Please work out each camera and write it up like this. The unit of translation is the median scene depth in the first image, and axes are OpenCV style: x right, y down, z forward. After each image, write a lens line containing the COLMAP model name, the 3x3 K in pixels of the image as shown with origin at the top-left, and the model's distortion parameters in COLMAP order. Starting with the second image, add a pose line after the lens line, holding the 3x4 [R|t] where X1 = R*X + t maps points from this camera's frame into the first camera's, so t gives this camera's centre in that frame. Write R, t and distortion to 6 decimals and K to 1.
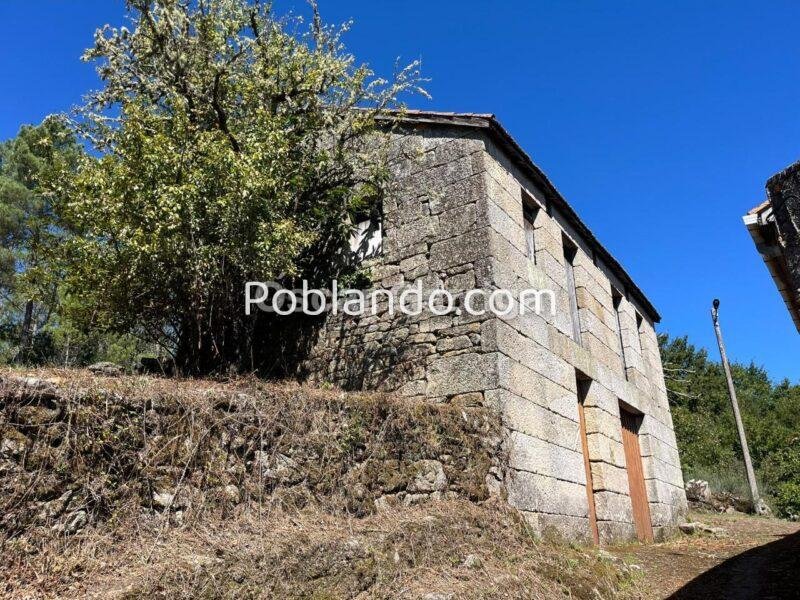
lens RADIAL K [[608.7, 0, 397.5], [0, 608.7, 298.9], [0, 0, 1]] dist [0.026241, -0.049562]
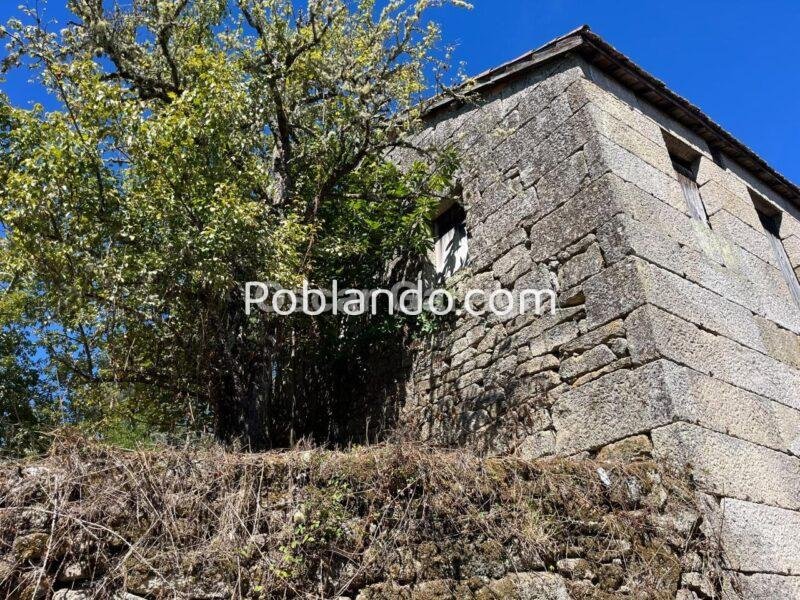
lens RADIAL K [[608.7, 0, 396.8], [0, 608.7, 300.2], [0, 0, 1]] dist [0.026241, -0.049562]
pose [[0.937803, -0.199313, -0.284253, 0.095577], [0.154565, 0.972858, -0.172211, 0.084554], [0.310861, 0.117565, 0.943156, 0.339514]]
